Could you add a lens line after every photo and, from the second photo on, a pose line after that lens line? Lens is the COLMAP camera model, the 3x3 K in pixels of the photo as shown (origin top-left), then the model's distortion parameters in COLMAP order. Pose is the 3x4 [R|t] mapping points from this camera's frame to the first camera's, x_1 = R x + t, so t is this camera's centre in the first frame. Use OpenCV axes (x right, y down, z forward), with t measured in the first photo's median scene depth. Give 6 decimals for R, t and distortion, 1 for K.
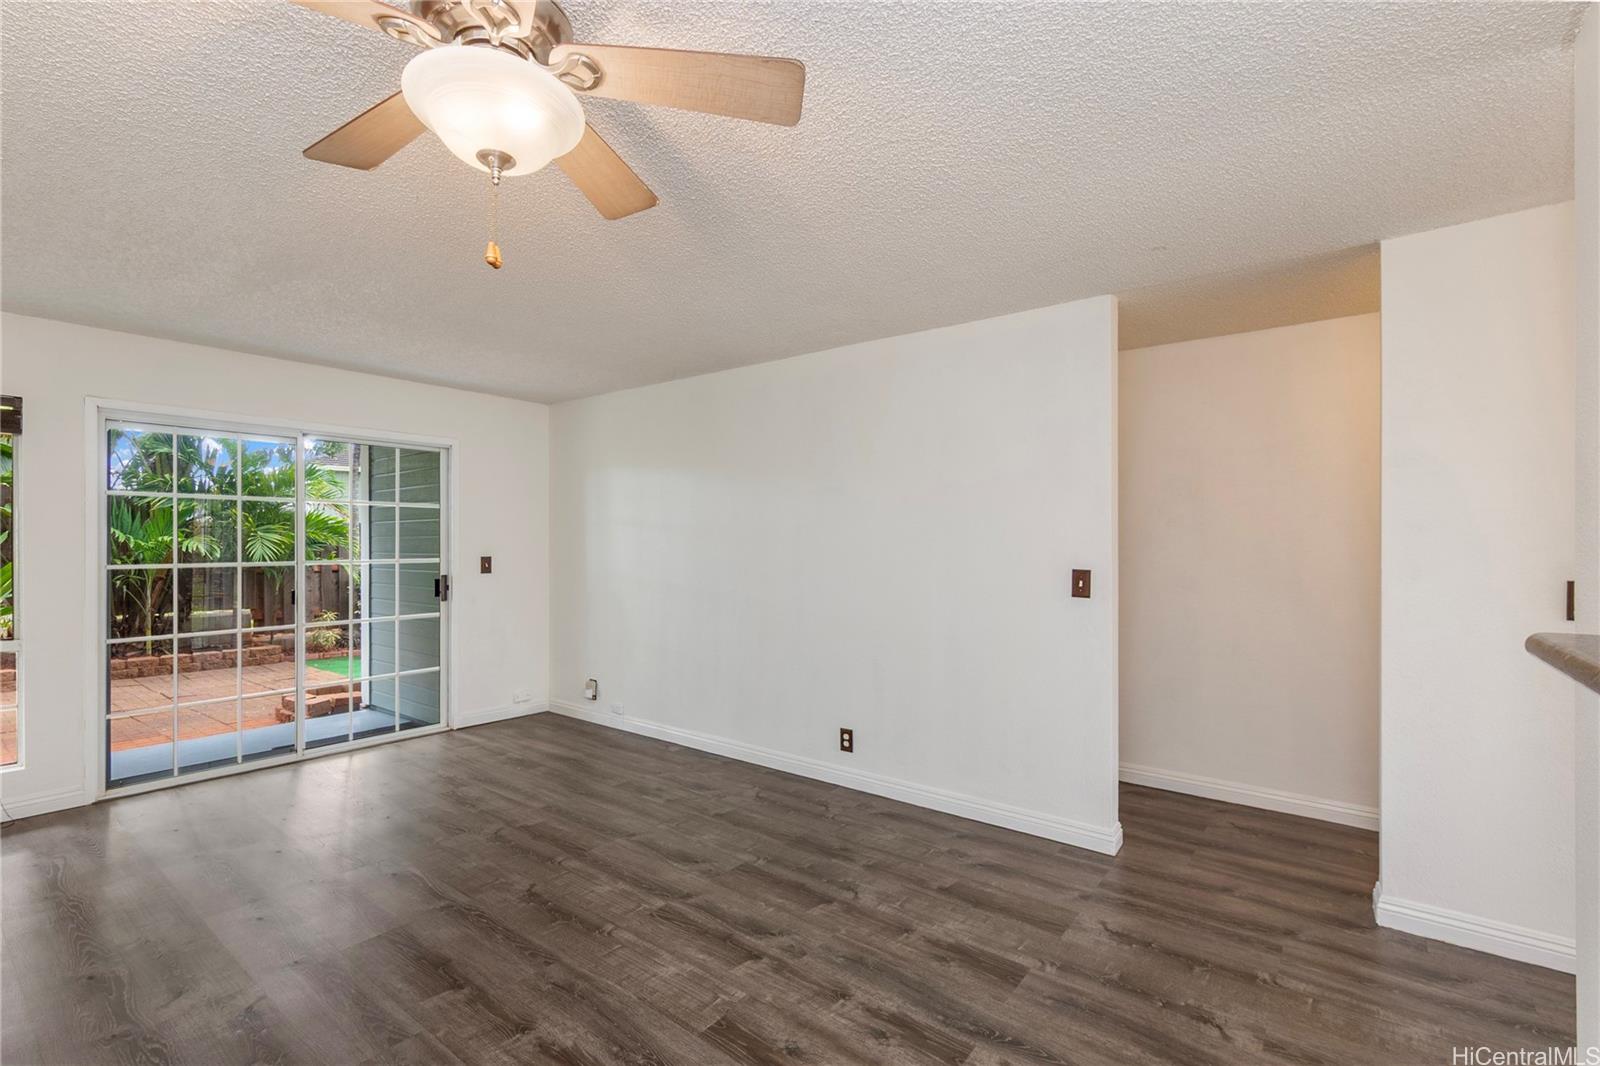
lens RADIAL K [[706.4, 0, 794.1], [0, 706.4, 527.5], [0, 0, 1]] dist [-0.001459, 0.001152]
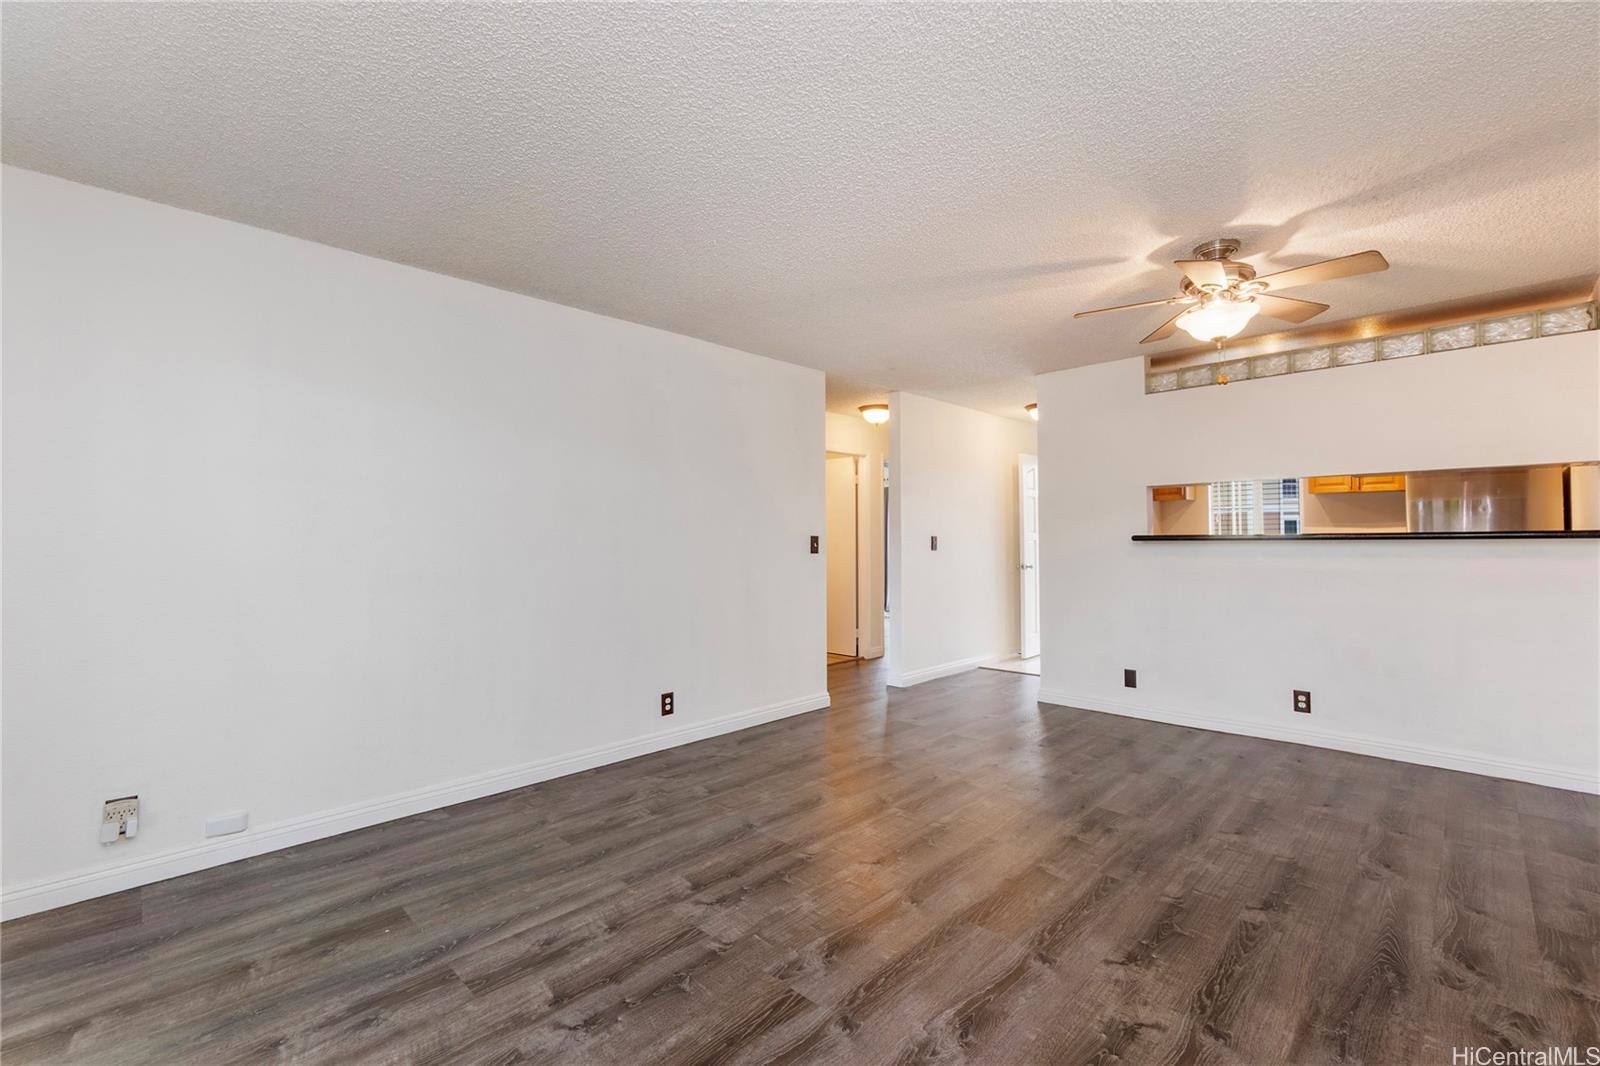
lens RADIAL K [[706.4, 0, 787.7], [0, 706.4, 522.2], [0, 0, 1]] dist [-0.001459, 0.001152]
pose [[0.112961, 0.025526, 0.993271, -1.088380], [-0.016010, 0.999587, -0.023868, 0.066038], [-0.993470, -0.013207, 0.113323, 0.821562]]
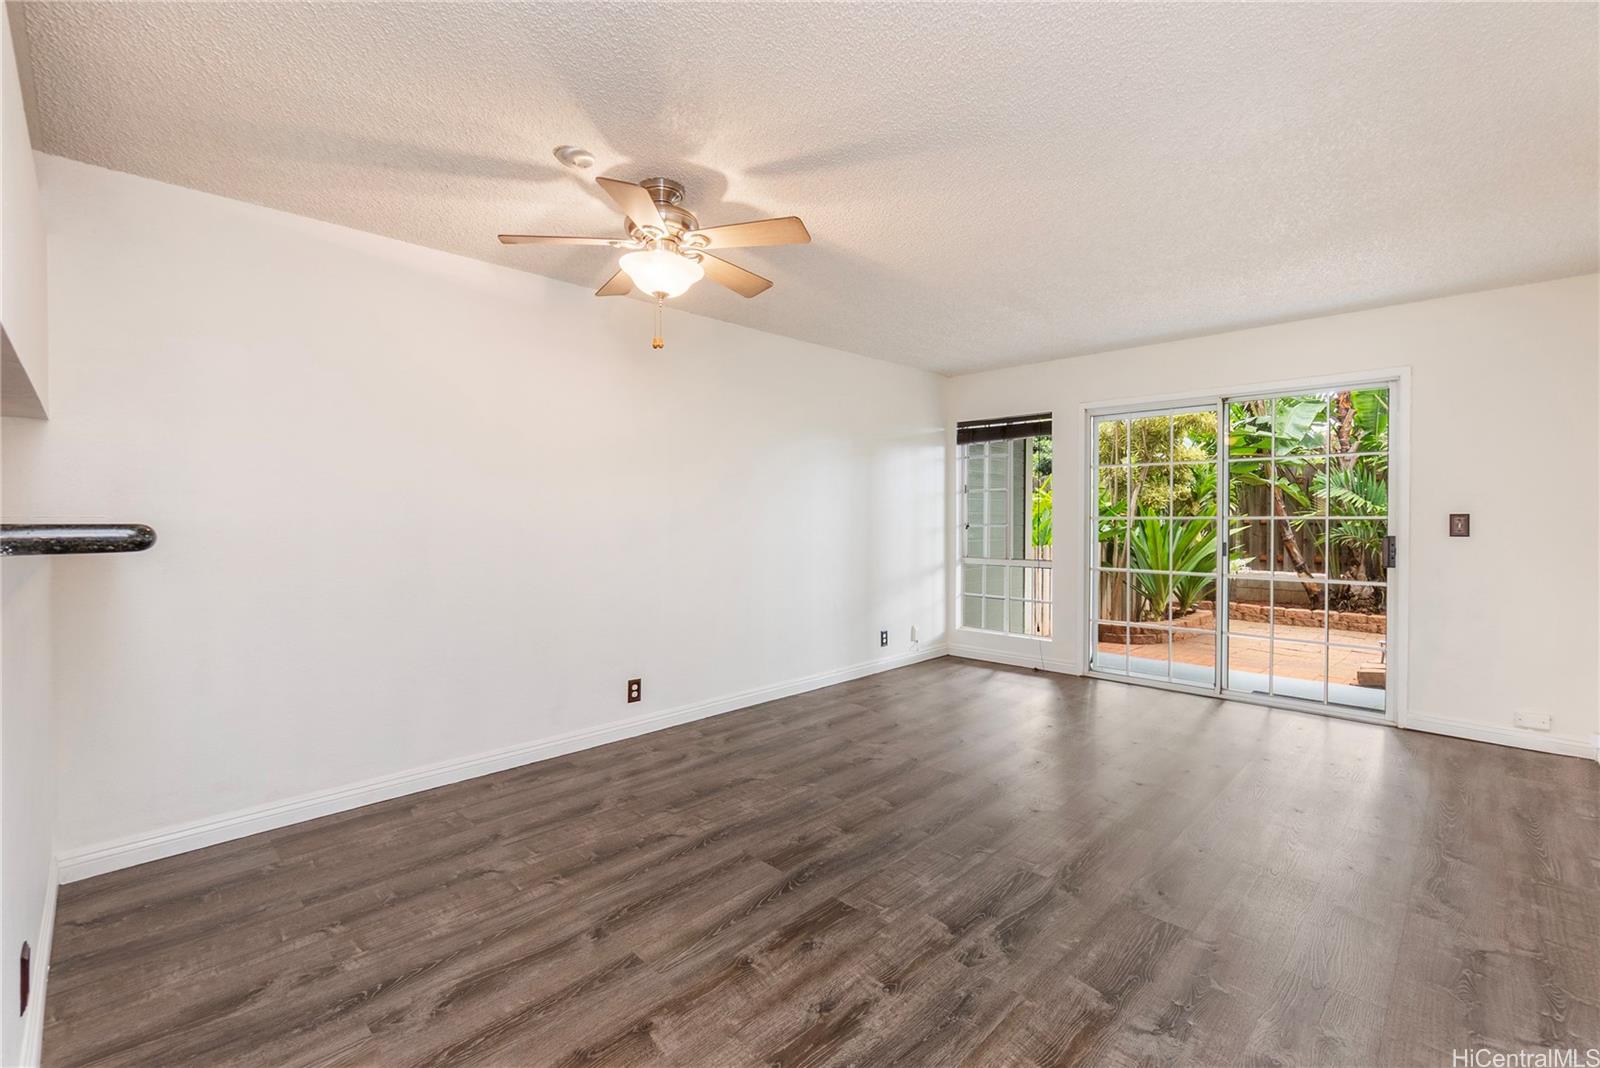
lens RADIAL K [[706.4, 0, 793.3], [0, 706.4, 516.6], [0, 0, 1]] dist [-0.001459, 0.001152]
pose [[-0.109834, 0.001260, -0.993949, 0.587890], [0.018064, 0.999837, -0.000728, 0.051400], [0.993786, -0.018035, -0.109838, 0.613416]]
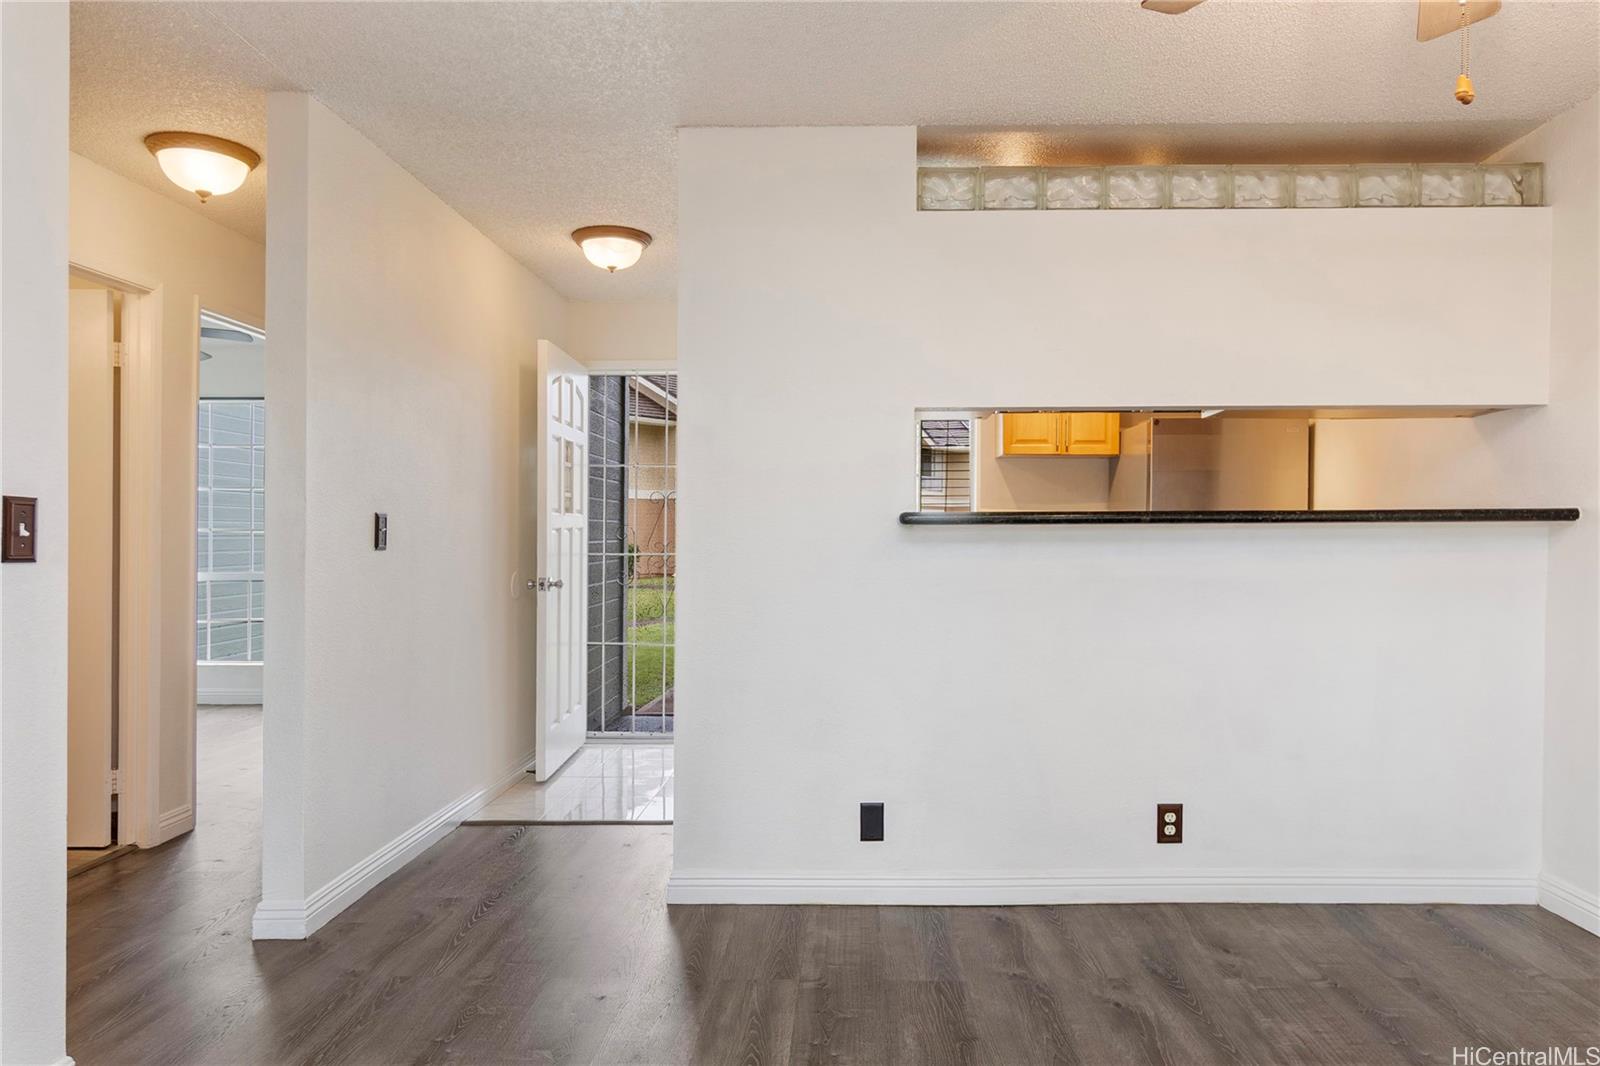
lens RADIAL K [[1054.7, 0, 805.1], [0, 1054.7, 537.7], [0, 0, 1]] dist [0.002006, 0.000980]
pose [[-0.600424, -0.007774, 0.799644, -0.369240], [-0.009796, 0.999949, 0.002366, 0.066382], [-0.799622, -0.006413, -0.600470, 0.935881]]
